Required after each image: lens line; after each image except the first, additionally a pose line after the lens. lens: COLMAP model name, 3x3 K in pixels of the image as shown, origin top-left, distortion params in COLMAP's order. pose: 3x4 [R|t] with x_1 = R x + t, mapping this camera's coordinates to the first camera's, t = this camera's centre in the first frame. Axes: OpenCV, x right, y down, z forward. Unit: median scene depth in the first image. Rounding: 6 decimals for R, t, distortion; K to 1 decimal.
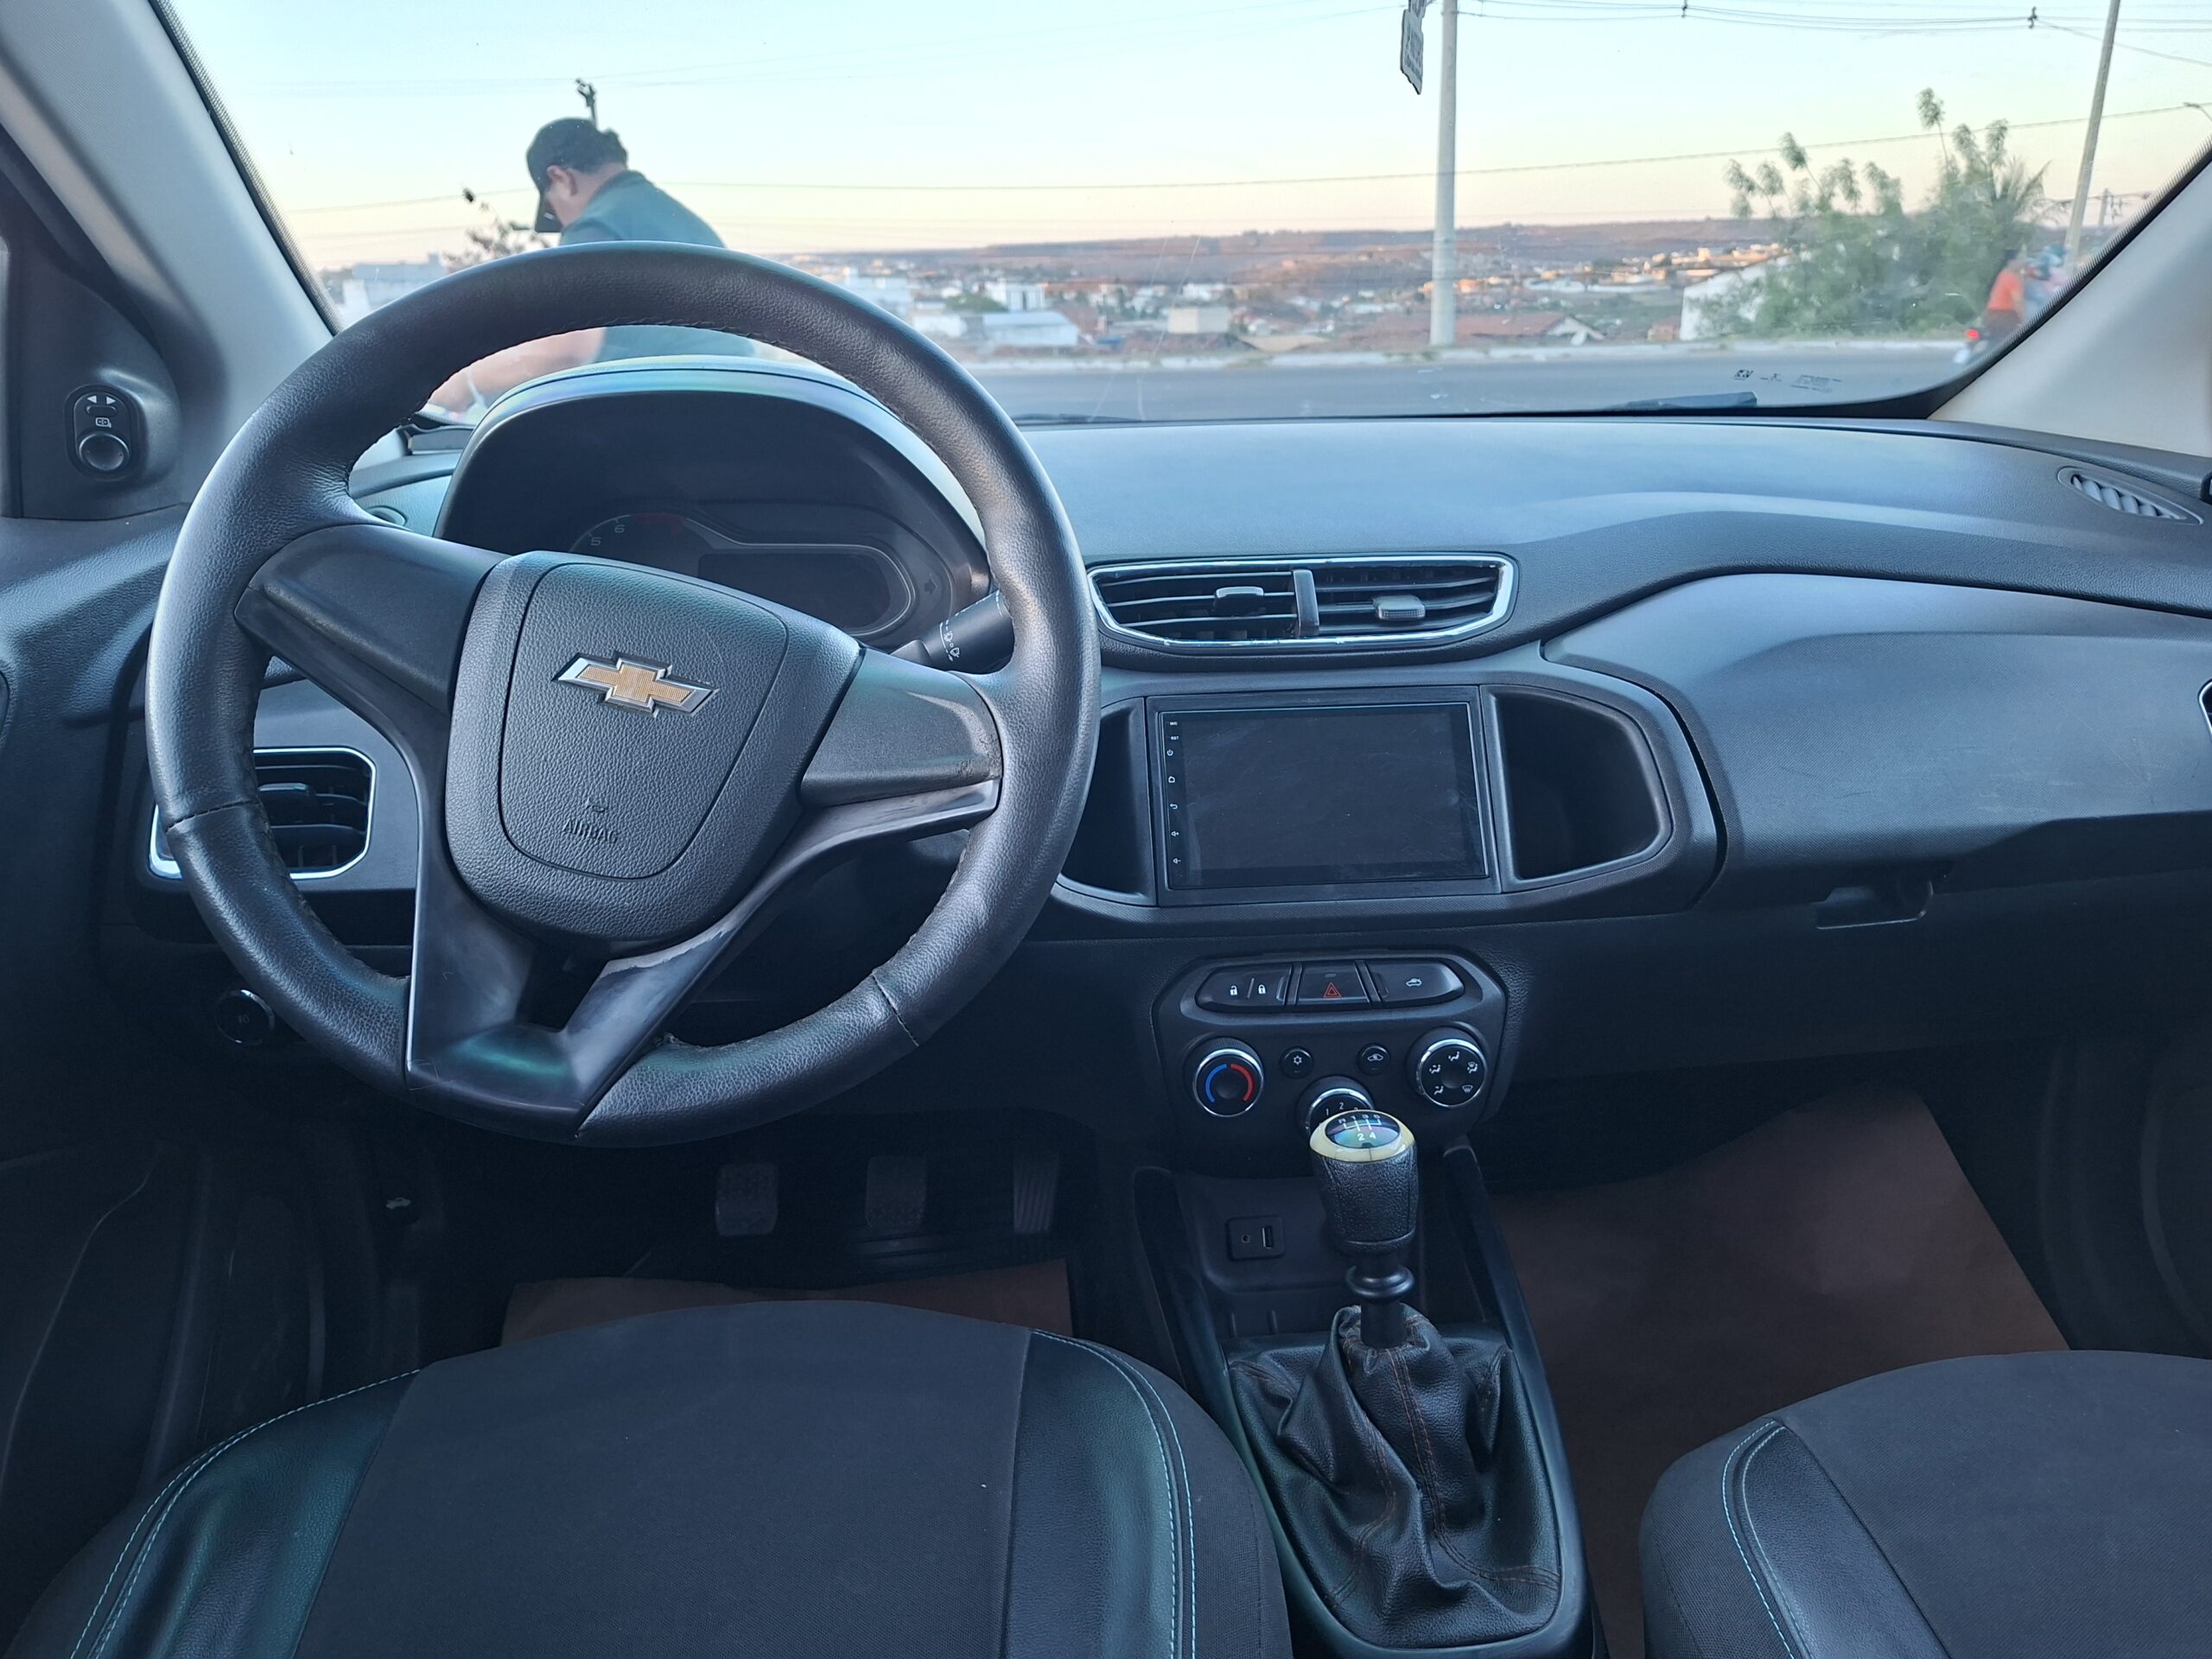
lens RADIAL K [[1573.8, 0, 1106.0], [0, 1573.8, 829.5], [0, 0, 1]] dist [0.107260, -0.124392]
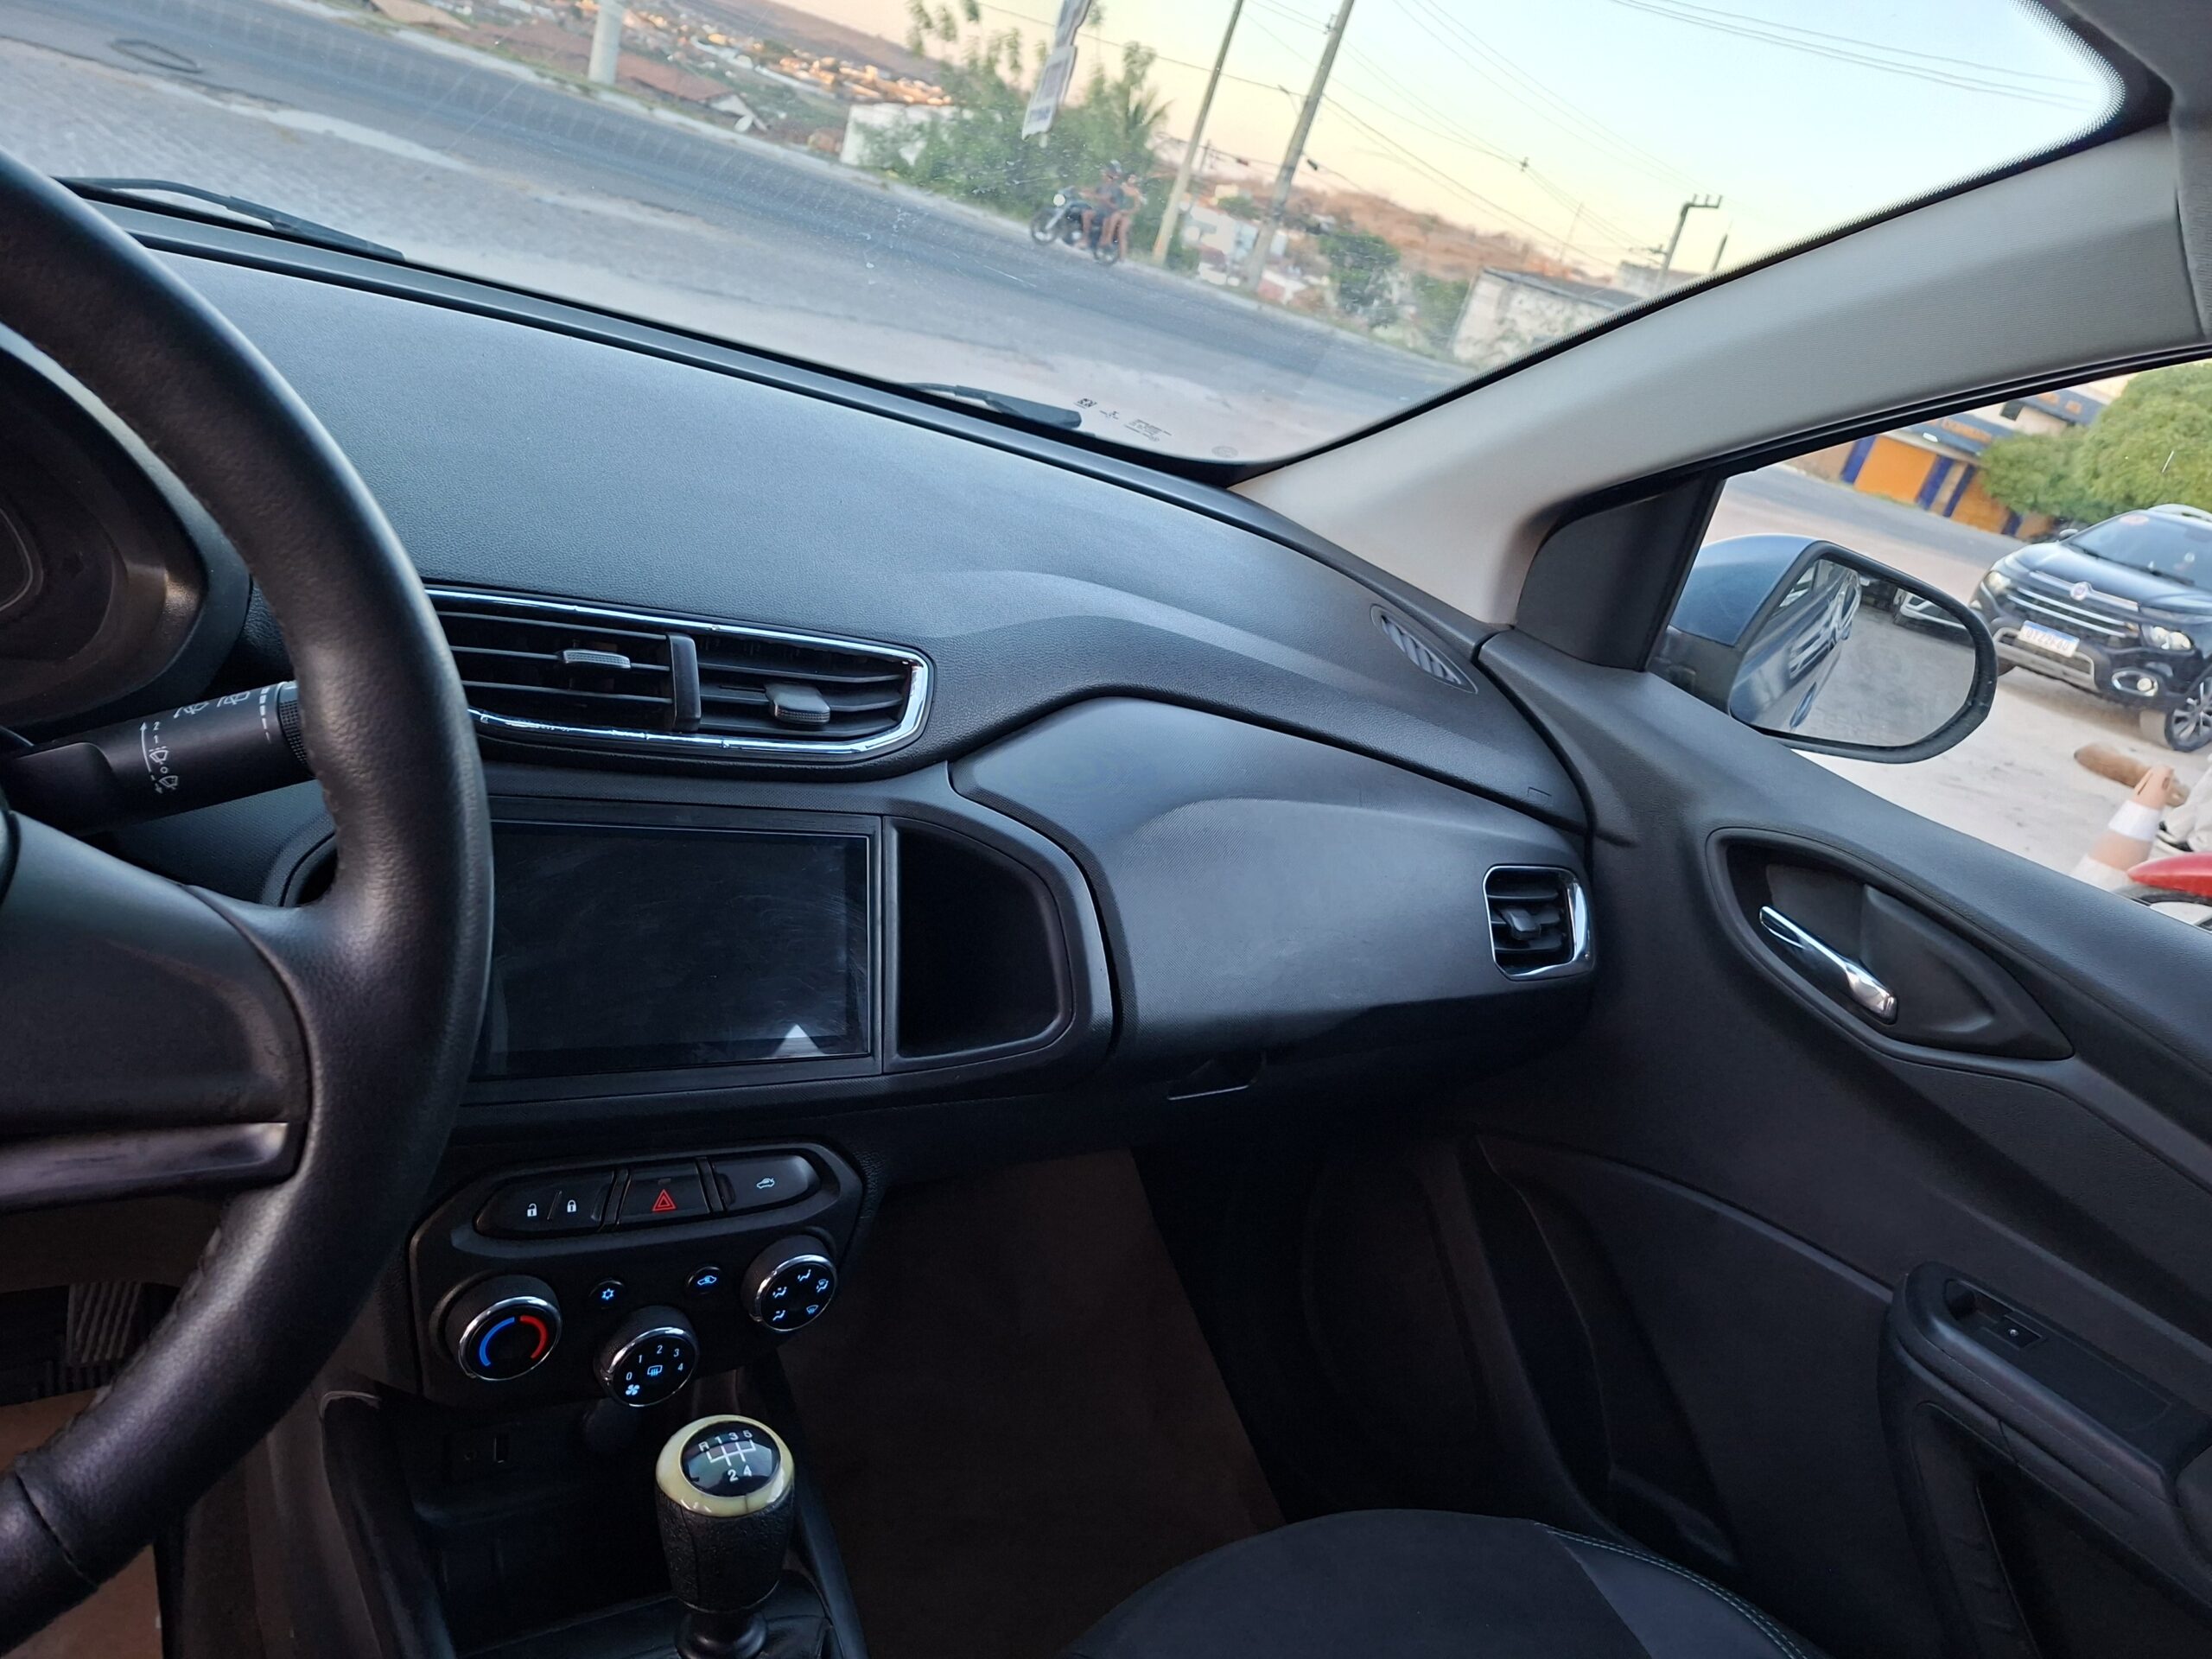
lens RADIAL K [[1573.8, 0, 1106.0], [0, 1573.8, 829.5], [0, 0, 1]] dist [0.107260, -0.124392]
pose [[0.830884, 0.076466, 0.551166, -0.115724], [-0.155644, 0.982913, 0.098269, -0.178792], [-0.534234, -0.167437, 0.828588, 0.254435]]
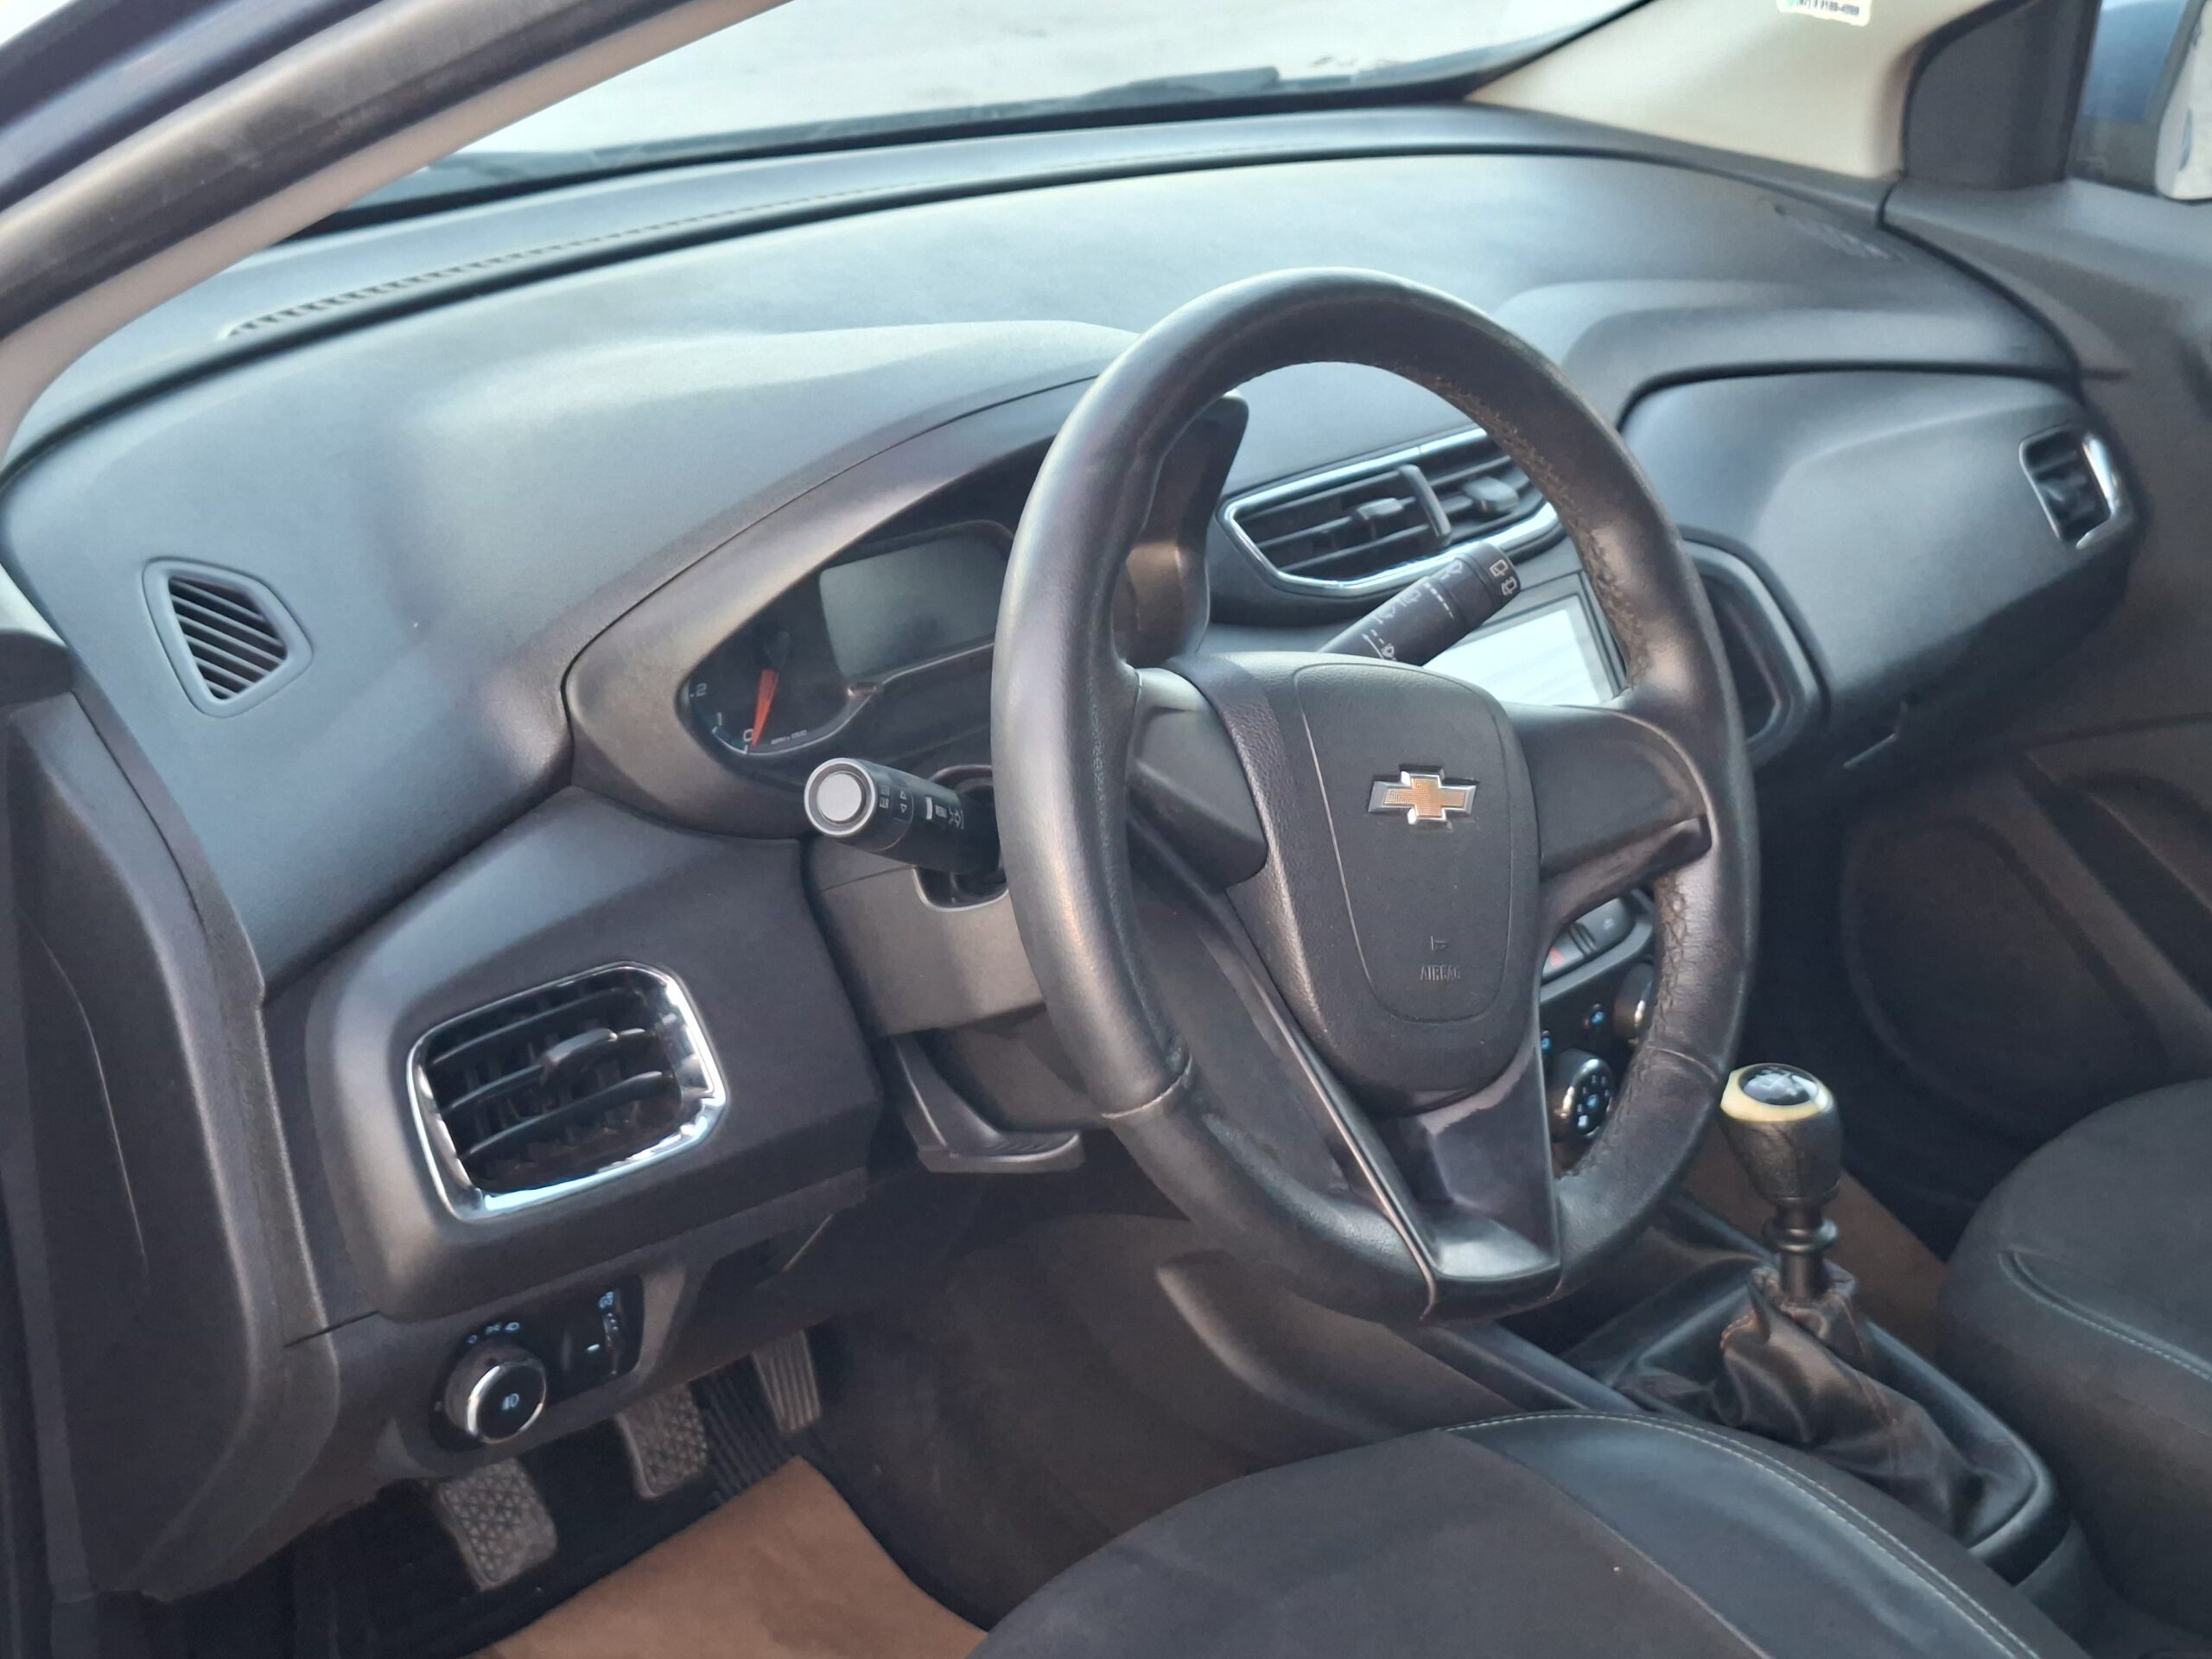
lens RADIAL K [[3146.3, 0, 1088.0], [0, 3146.3, 834.6], [0, 0, 1]] dist [0.200982, -0.540169]
pose [[0.728223, -0.224122, 0.647658, -1.102284], [0.151093, 0.974267, 0.167257, -0.275948], [-0.668478, -0.023944, 0.743346, -0.107564]]
